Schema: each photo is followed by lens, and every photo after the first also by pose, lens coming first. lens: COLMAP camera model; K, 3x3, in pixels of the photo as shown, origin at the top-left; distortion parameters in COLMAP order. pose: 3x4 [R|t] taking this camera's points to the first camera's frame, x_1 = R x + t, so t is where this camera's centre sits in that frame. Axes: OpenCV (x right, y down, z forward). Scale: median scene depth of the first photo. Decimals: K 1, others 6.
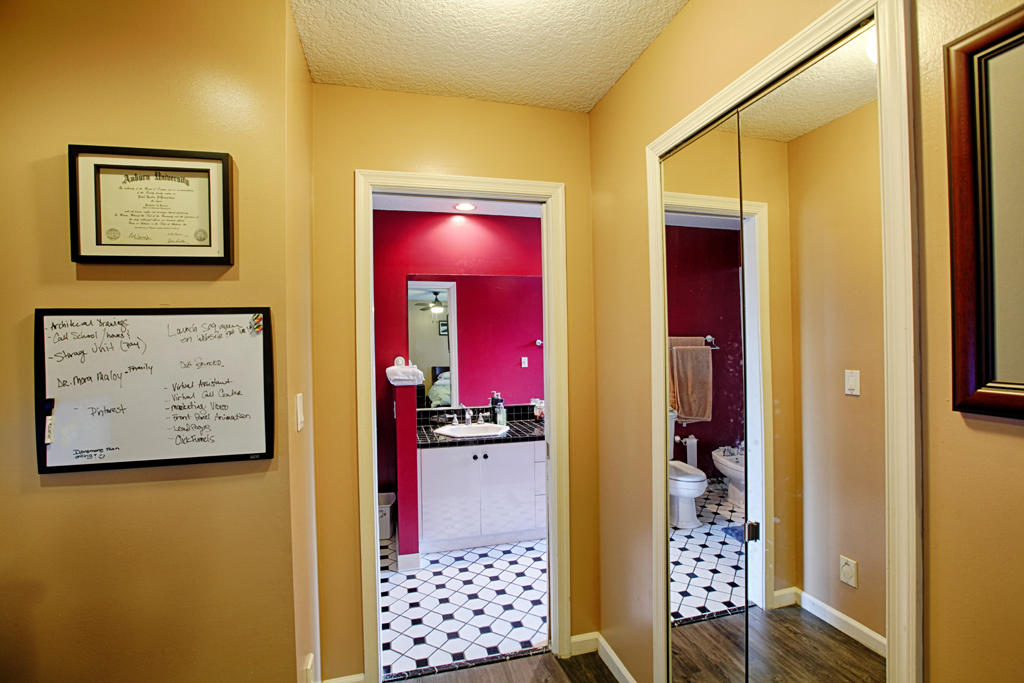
lens RADIAL K [[470.8, 0, 511.6], [0, 470.8, 344.0], [0, 0, 1]] dist [-0.023657, 0.002059]
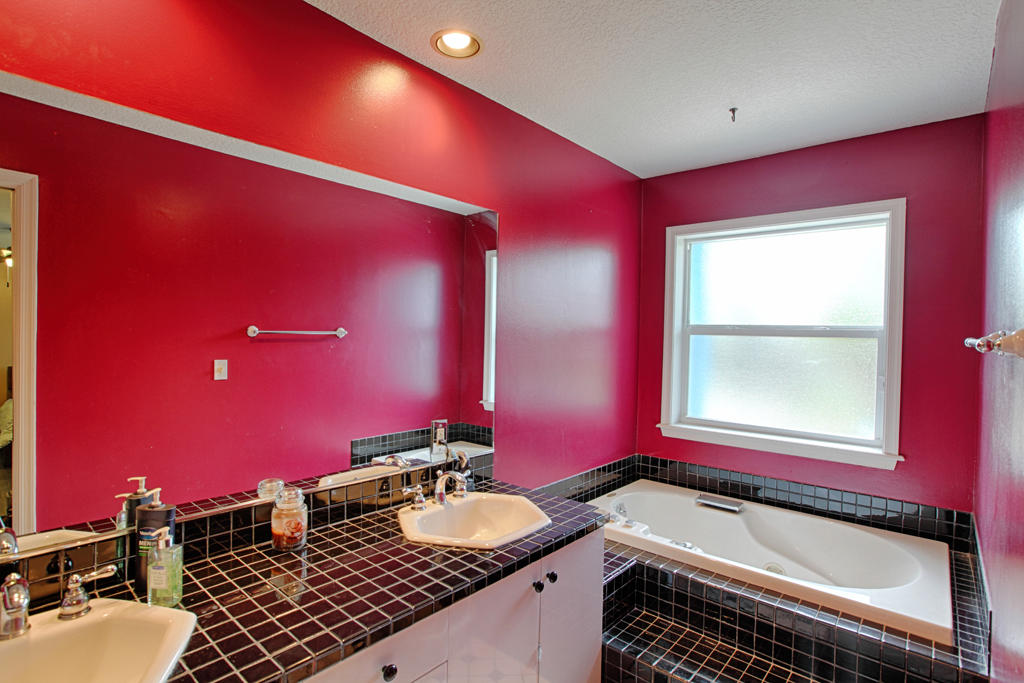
lens RADIAL K [[500.8, 0, 511.0], [0, 500.8, 340.0], [0, 0, 1]] dist [-0.016342, -0.000360]
pose [[0.831026, 0.026133, 0.555619, -0.016111], [-0.031648, 0.999499, 0.000324, -0.004405], [-0.555332, -0.017853, 0.831437, 0.579206]]
